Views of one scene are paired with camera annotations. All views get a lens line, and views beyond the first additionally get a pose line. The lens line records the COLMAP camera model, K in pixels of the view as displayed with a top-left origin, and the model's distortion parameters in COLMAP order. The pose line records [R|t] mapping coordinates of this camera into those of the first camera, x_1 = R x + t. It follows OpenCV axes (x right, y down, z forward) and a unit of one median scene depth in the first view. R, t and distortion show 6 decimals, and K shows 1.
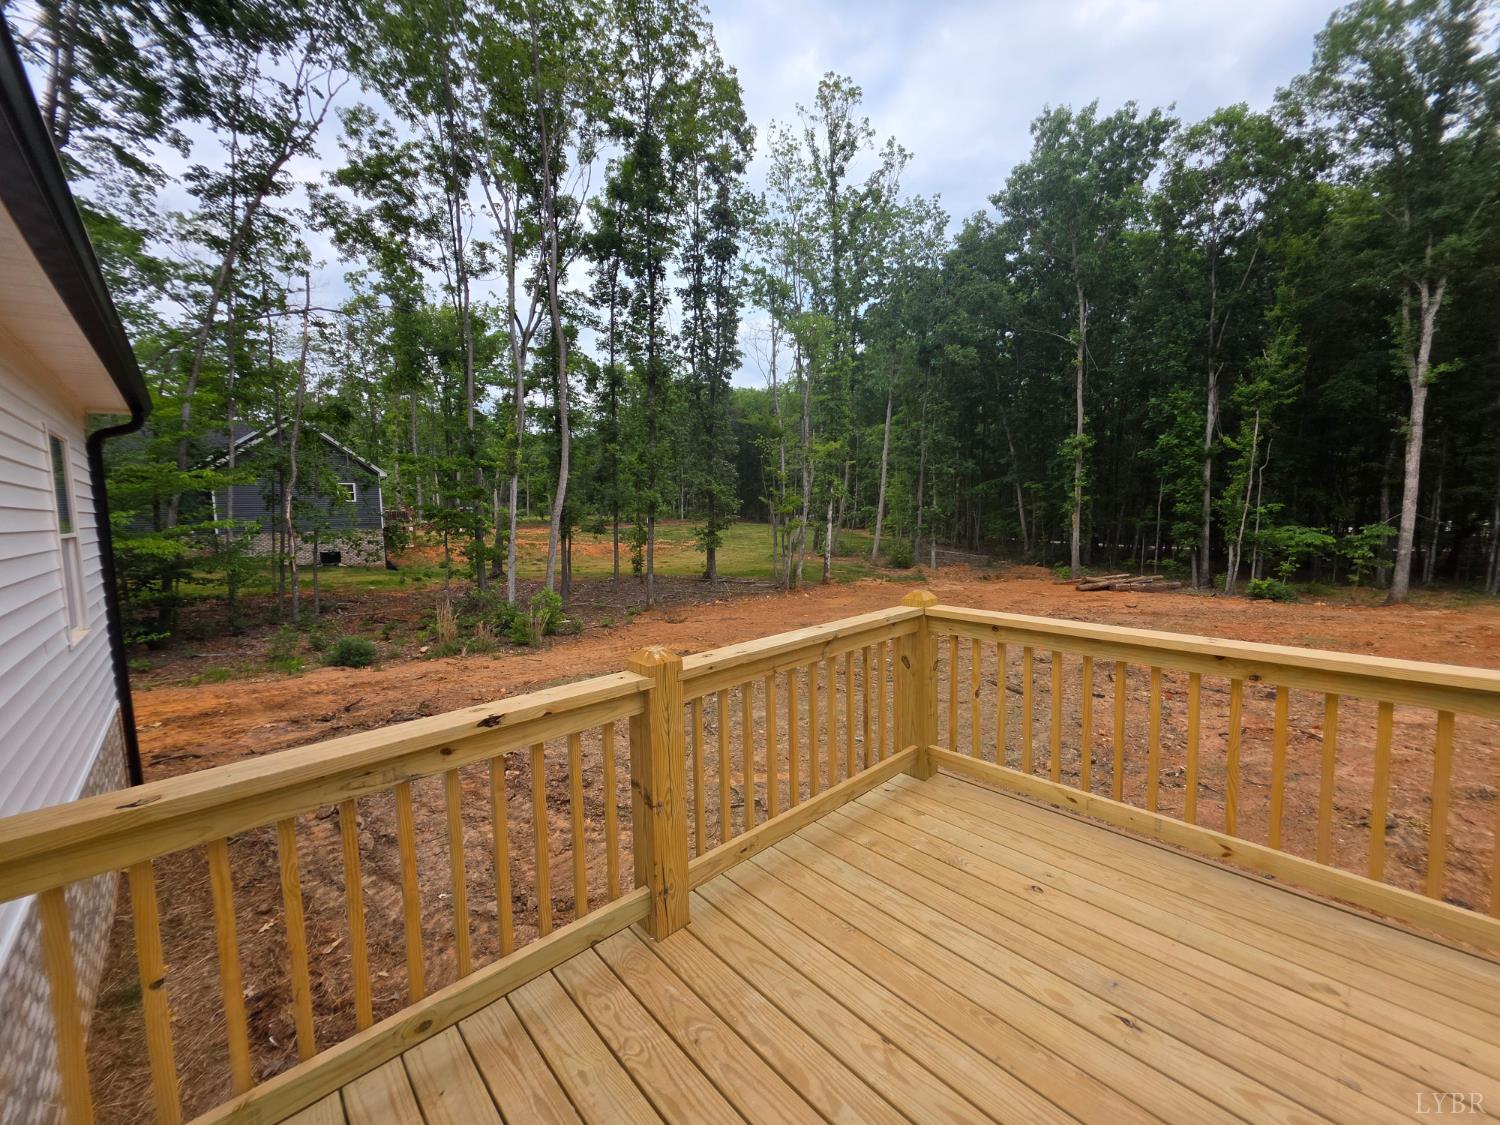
lens RADIAL K [[591.5, 0, 761.8], [0, 591.5, 562.9], [0, 0, 1]] dist [-0.000444, -0.000507]
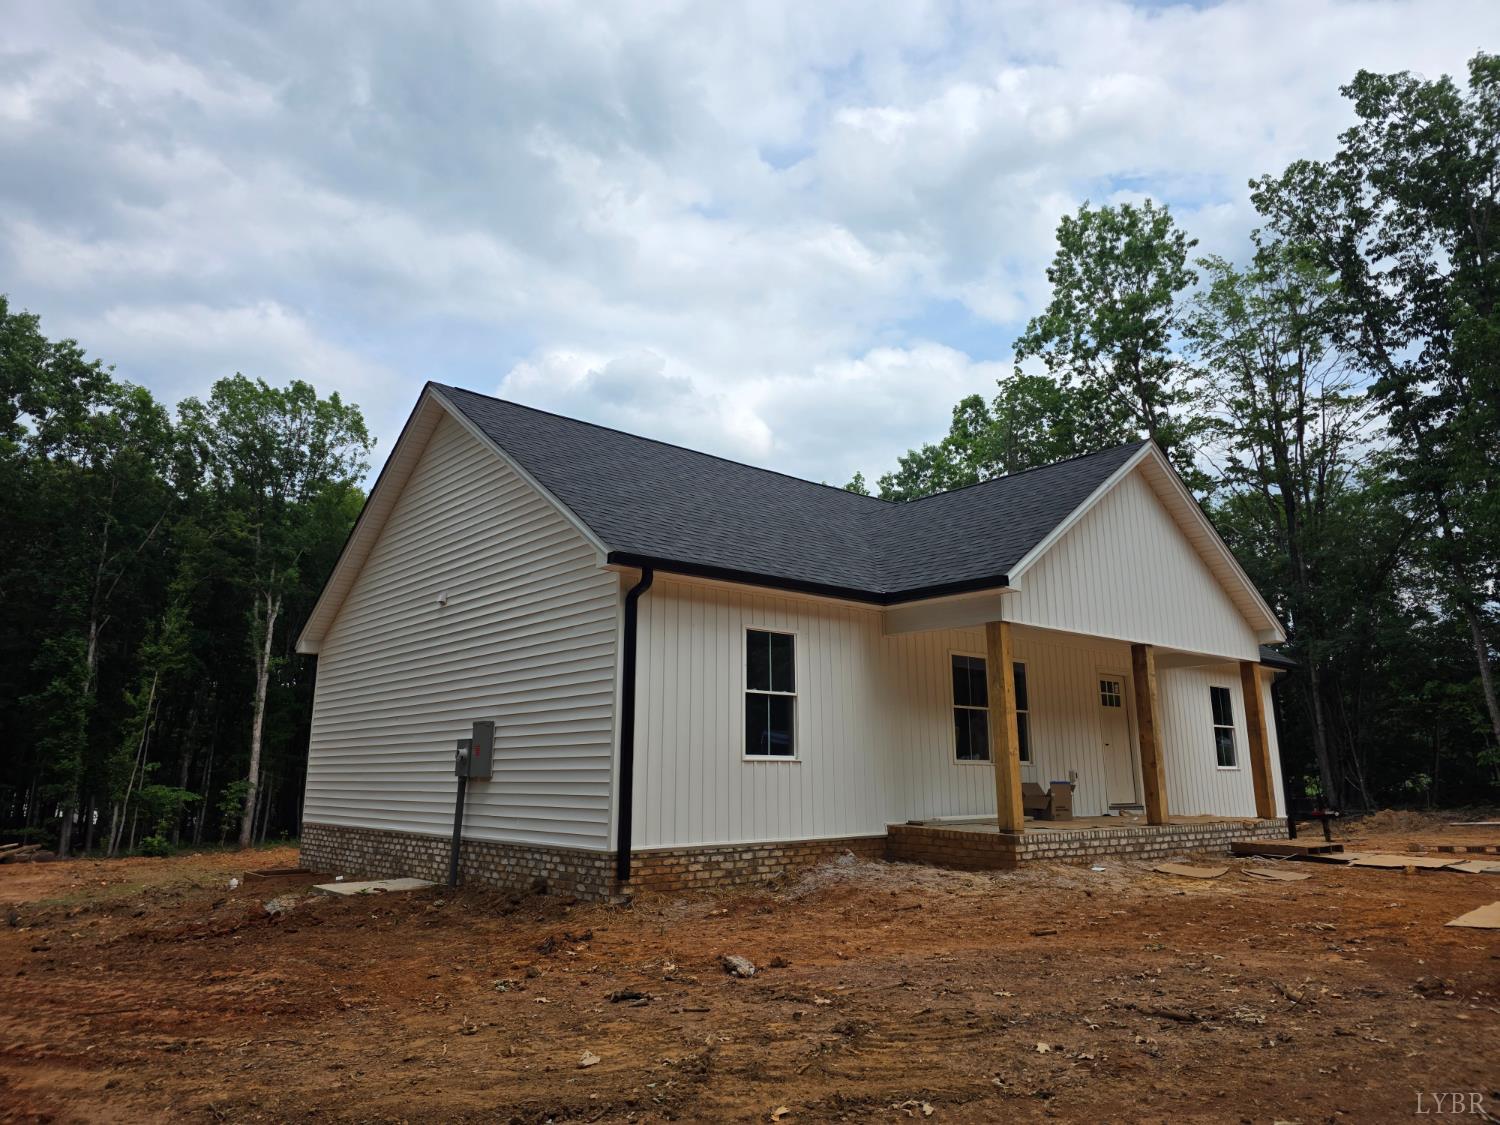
lens RADIAL K [[1011.6, 0, 744.8], [0, 1011.6, 550.4], [0, 0, 1]] dist [0.060247, -0.035843]
pose [[0.047344, 0.249342, 0.967258, -1.031964], [0.096837, 0.962636, -0.252891, 0.110527], [-0.994174, 0.105639, 0.021430, -0.117317]]
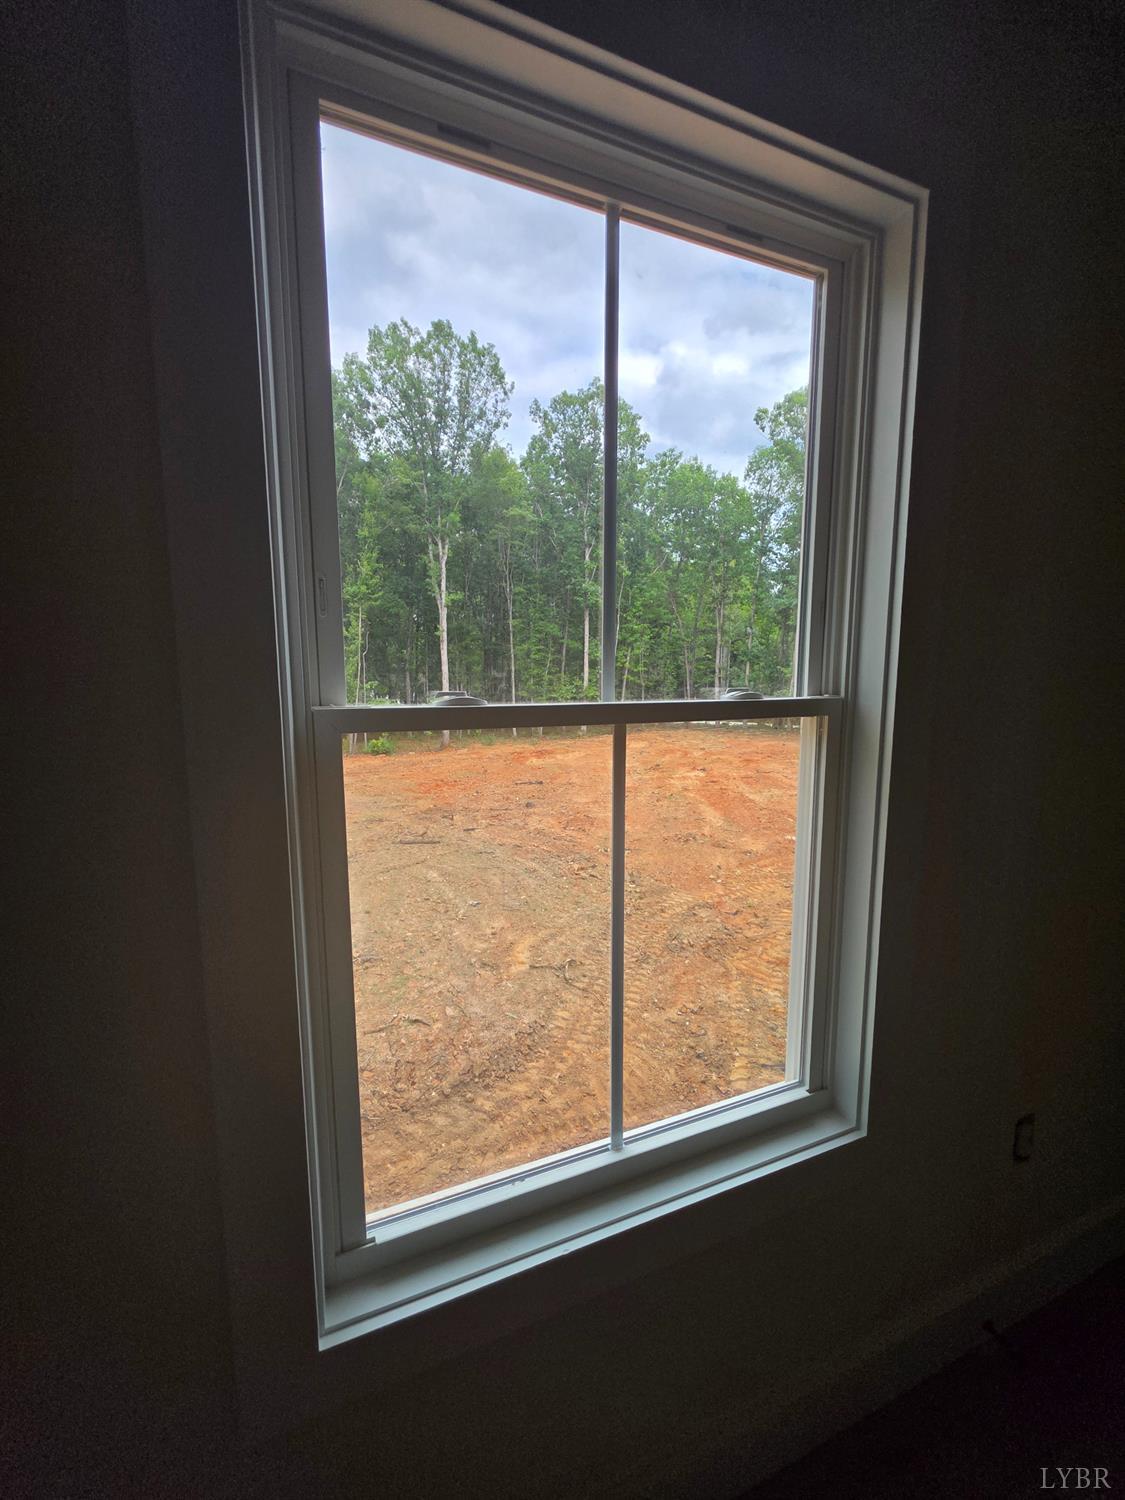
lens RADIAL K [[591.5, 0, 551.5], [0, 591.5, 747.7], [0, 0, 1]] dist [-0.000444, -0.000507]
pose [[0.369419, -0.087869, 0.925099, -0.231784], [0.081861, 0.994726, 0.061793, -0.003497], [-0.925650, 0.052902, 0.374664, 0.173229]]
